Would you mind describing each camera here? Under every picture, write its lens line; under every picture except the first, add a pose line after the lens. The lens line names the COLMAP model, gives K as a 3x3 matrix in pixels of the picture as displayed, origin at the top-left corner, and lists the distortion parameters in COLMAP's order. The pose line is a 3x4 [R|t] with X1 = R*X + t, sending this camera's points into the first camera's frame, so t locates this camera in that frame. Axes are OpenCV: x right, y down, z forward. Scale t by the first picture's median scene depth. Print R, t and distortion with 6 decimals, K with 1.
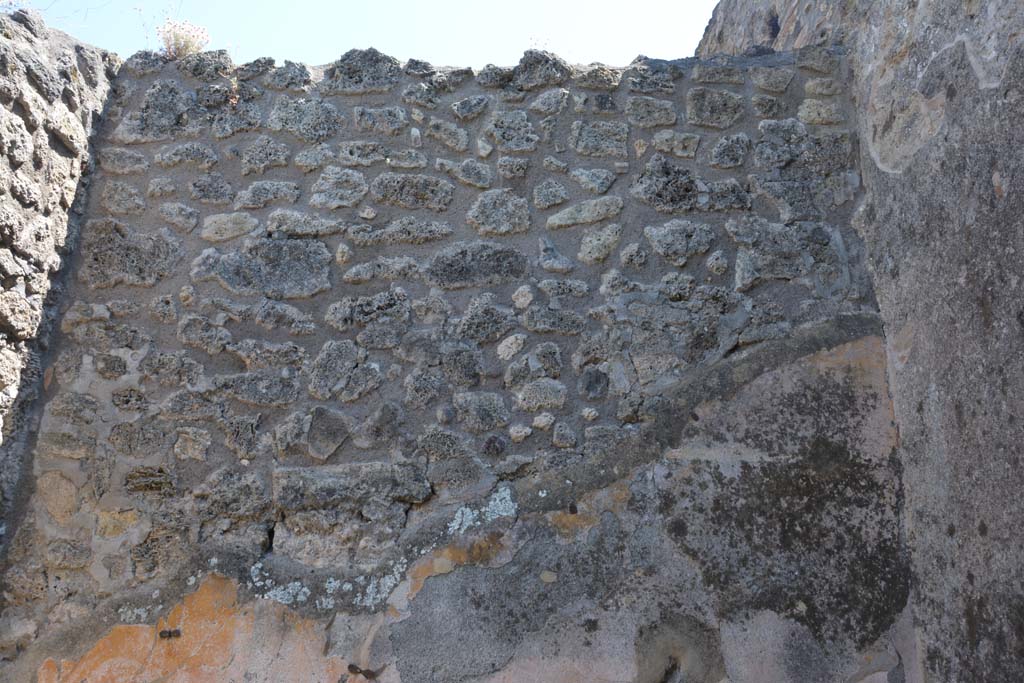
lens RADIAL K [[795.7, 0, 511.0], [0, 795.7, 344.7], [0, 0, 1]] dist [-0.161468, 0.114476]
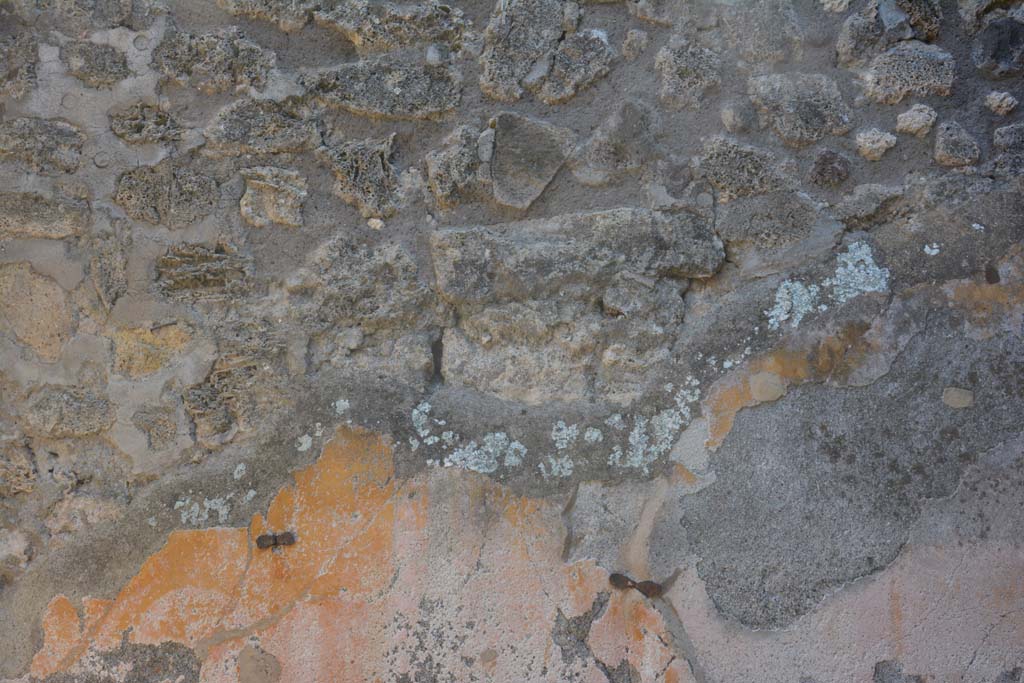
lens RADIAL K [[955.8, 0, 515.5], [0, 955.8, 345.3], [0, 0, 1]] dist [-0.089556, 0.177916]
pose [[0.998218, -0.046370, -0.037562, -0.226576], [0.053183, 0.976789, 0.207496, 0.102502], [0.027069, -0.209124, 0.977515, 0.342071]]
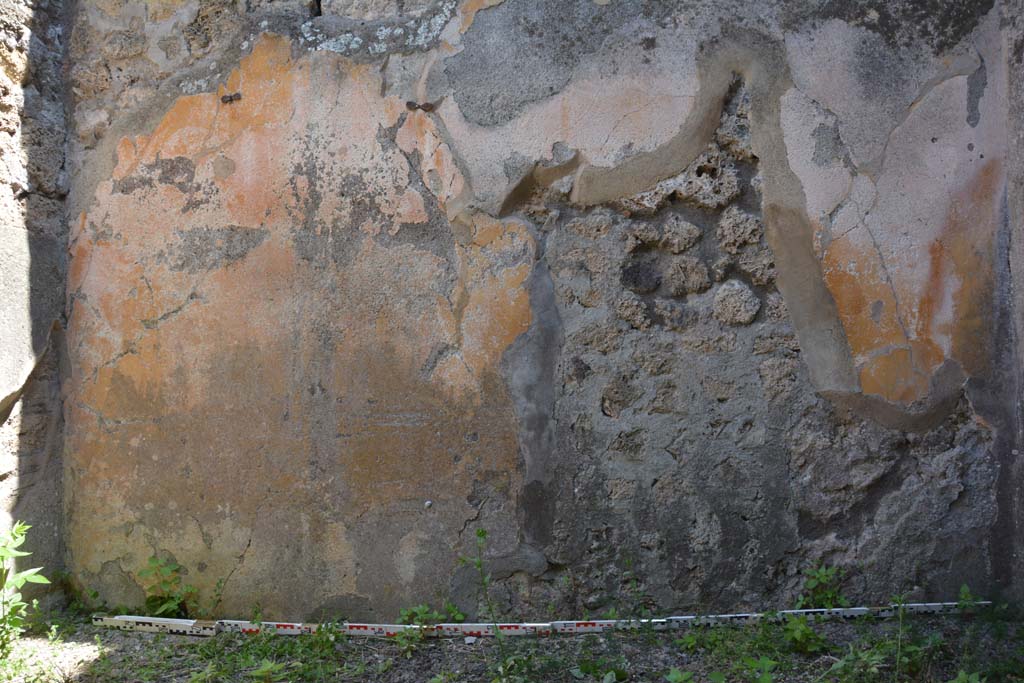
lens RADIAL K [[795.7, 0, 508.3], [0, 795.7, 345.6], [0, 0, 1]] dist [-0.161468, 0.114476]
pose [[0.991839, -0.063544, -0.110535, 0.011107], [0.094686, 0.947692, 0.304820, 0.385884], [0.085384, -0.312798, 0.945974, -0.041171]]
